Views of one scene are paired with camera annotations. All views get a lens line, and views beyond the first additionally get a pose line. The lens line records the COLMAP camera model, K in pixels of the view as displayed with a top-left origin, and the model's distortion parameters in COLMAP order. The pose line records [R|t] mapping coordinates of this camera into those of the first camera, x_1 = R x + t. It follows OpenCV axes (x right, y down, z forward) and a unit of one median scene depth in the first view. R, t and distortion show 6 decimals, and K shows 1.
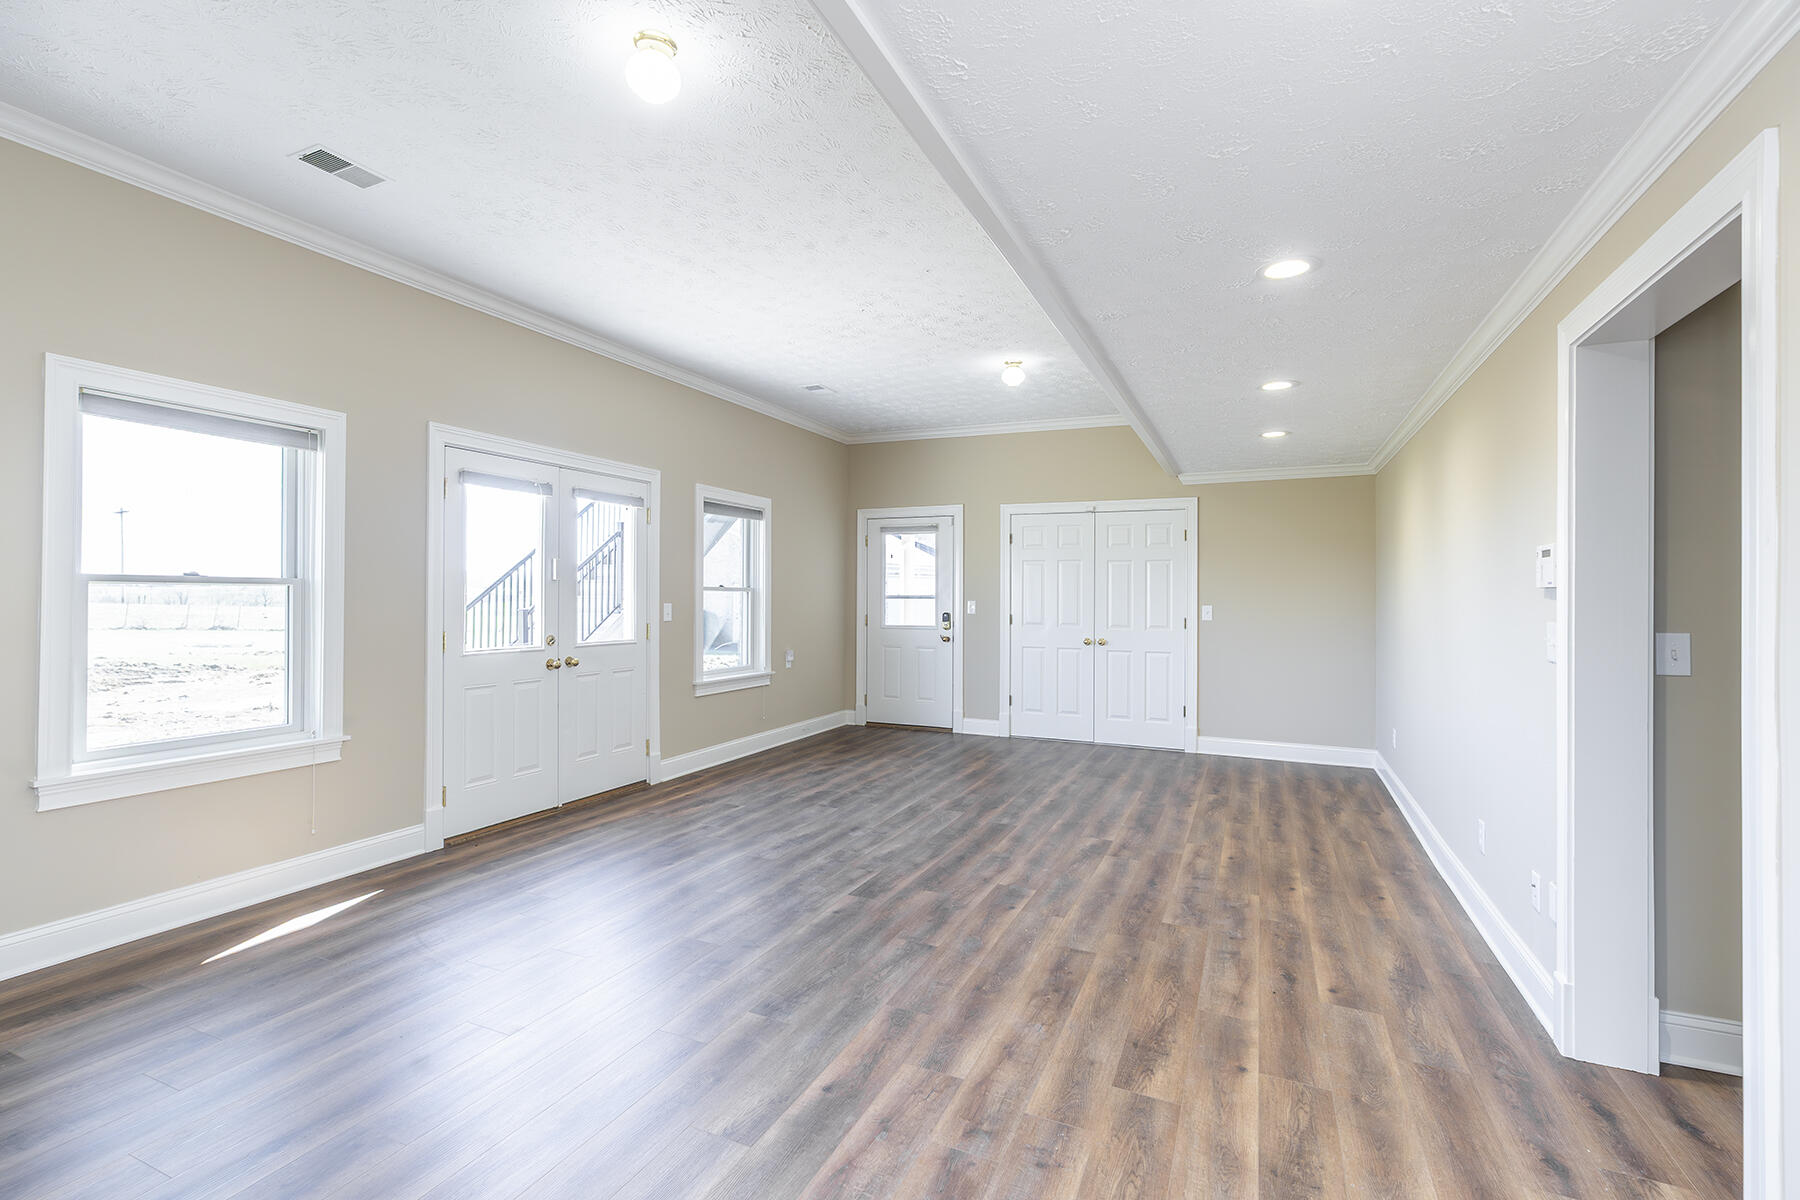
lens RADIAL K [[815.6, 0, 884.1], [0, 815.6, 592.3], [0, 0, 1]] dist [-0.000223, 0.000179]
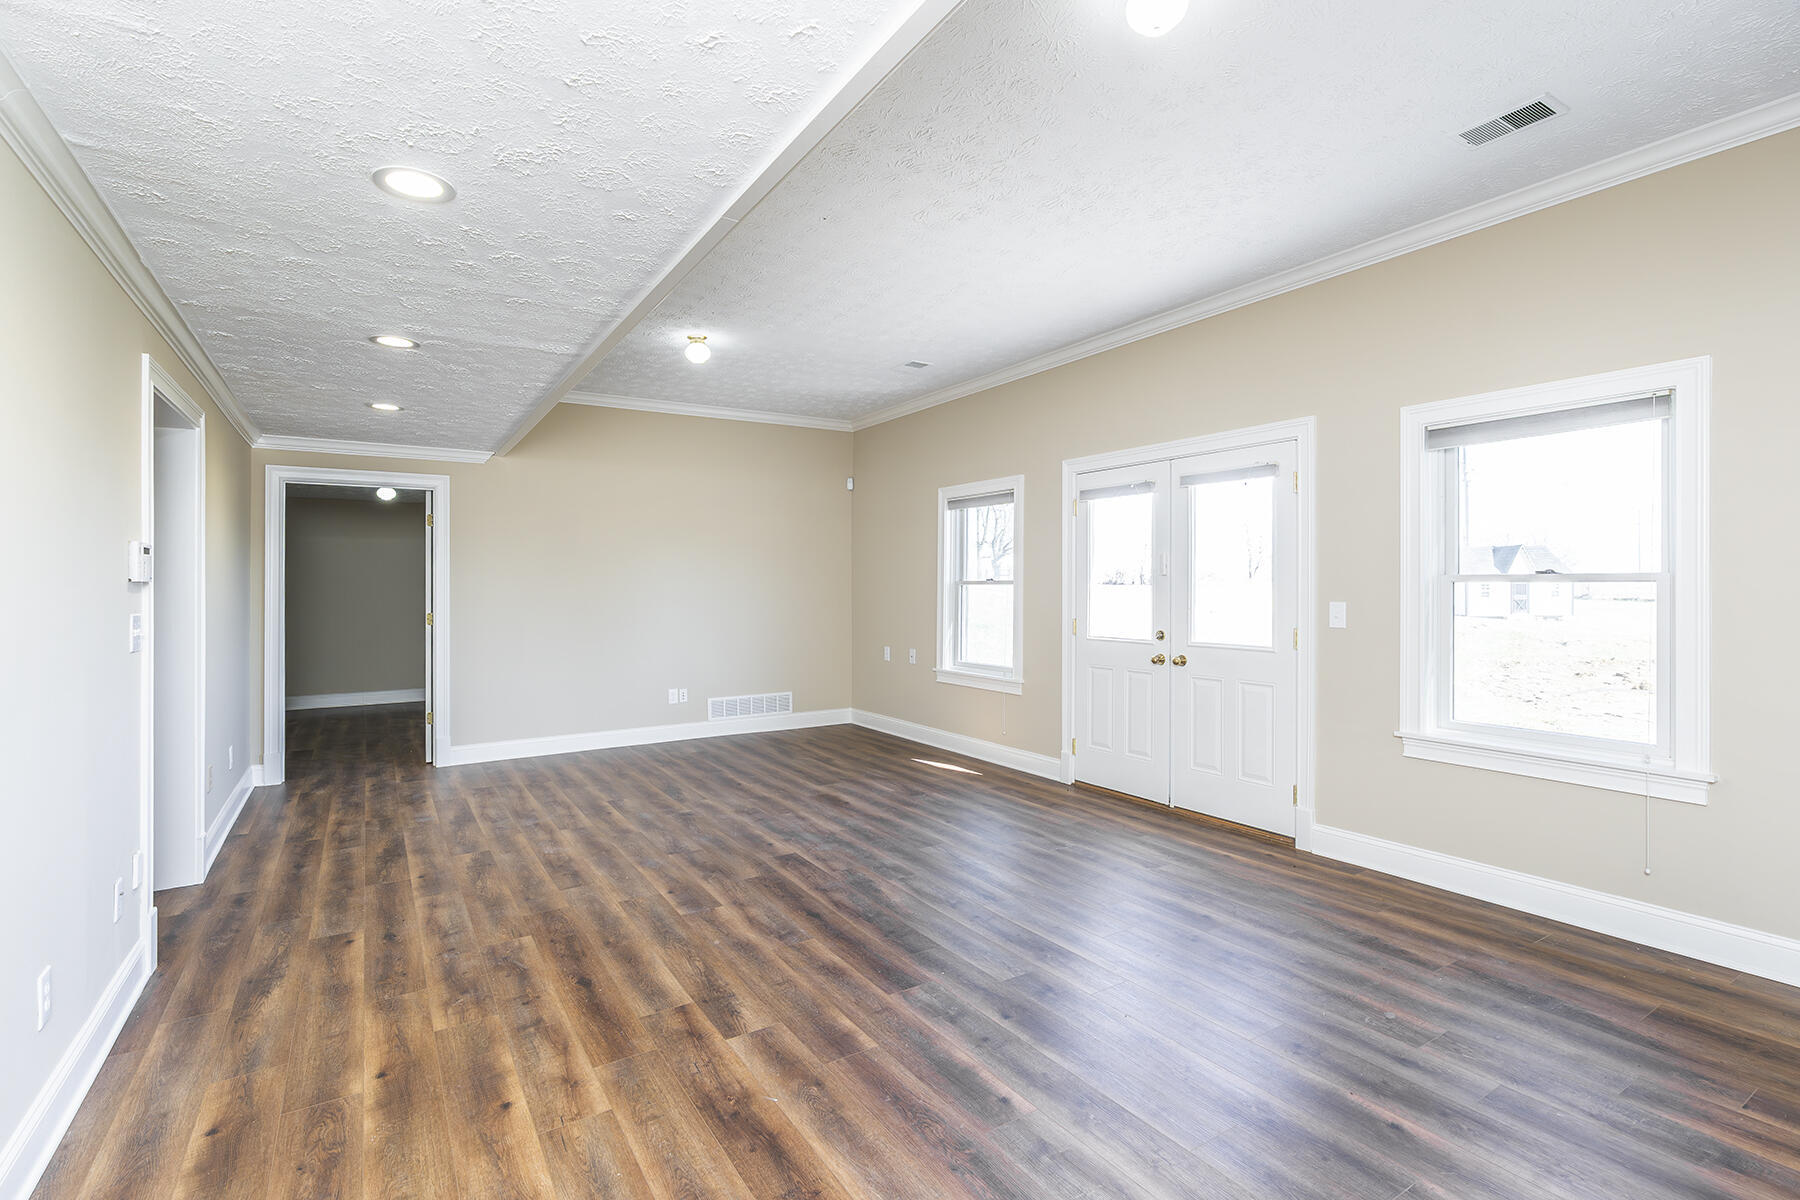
lens RADIAL K [[815.6, 0, 884.1], [0, 815.6, 592.3], [0, 0, 1]] dist [-0.000223, 0.000179]
pose [[-0.541909, -0.001419, -0.840436, 0.840818], [0.004424, 0.999980, -0.004540, 0.011942], [0.840425, -0.006178, -0.541892, 1.710951]]
